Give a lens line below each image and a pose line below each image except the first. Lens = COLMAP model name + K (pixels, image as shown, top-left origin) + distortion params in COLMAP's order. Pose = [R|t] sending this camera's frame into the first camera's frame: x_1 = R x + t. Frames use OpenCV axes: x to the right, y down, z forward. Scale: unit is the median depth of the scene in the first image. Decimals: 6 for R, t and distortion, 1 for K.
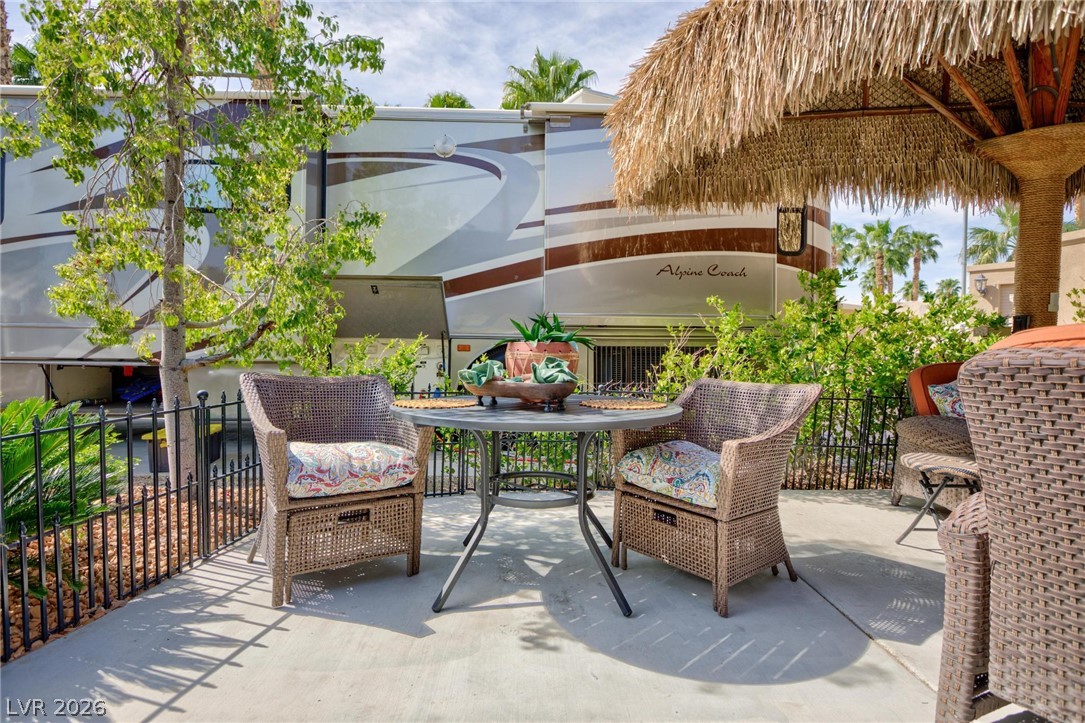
lens RADIAL K [[553.2, 0, 542.5], [0, 553.2, 361.5], [0, 0, 1]] dist [-0.013561, 0.000030]
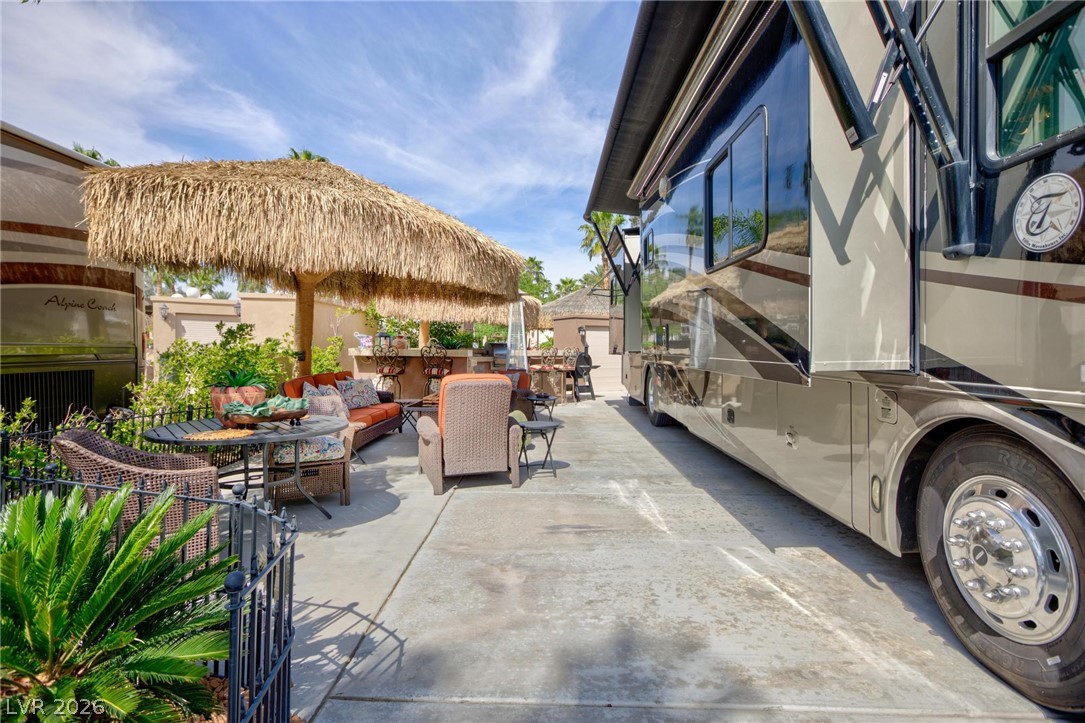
lens RADIAL K [[529.1, 0, 529.3], [0, 529.1, 358.7], [0, 0, 1]] dist [0.000436, 0.000194]
pose [[0.045362, -0.012096, 0.998897, -1.780305], [-0.002205, 0.999923, 0.012209, -0.161579], [-0.998968, -0.002757, 0.045332, 0.167569]]
